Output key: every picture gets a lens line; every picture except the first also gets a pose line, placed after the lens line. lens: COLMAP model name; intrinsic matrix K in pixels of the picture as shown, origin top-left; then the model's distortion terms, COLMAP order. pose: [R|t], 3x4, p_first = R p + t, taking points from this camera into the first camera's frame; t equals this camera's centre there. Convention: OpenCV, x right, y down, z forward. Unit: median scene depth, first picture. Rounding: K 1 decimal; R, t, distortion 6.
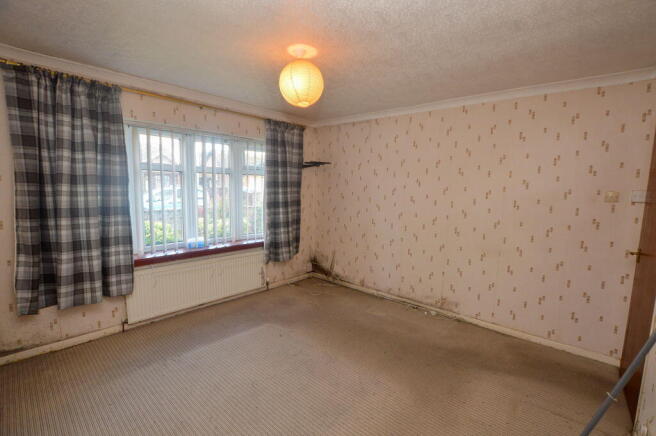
lens RADIAL K [[297.3, 0, 332.8], [0, 297.3, 223.4], [0, 0, 1]] dist [-0.025701, 0.000469]
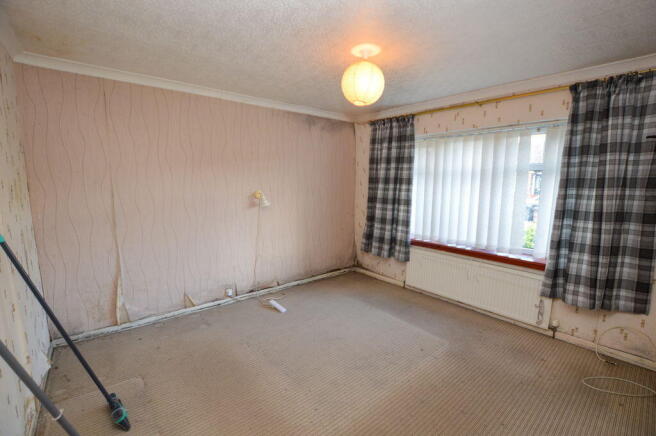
lens RADIAL K [[297.3, 0, 332.8], [0, 297.3, 223.4], [0, 0, 1]] dist [-0.025701, 0.000469]
pose [[-0.146597, 0.113976, -0.982608, 0.626430], [-0.134185, 0.981867, 0.133910, -0.072960], [0.980053, 0.151482, -0.128645, 0.706574]]
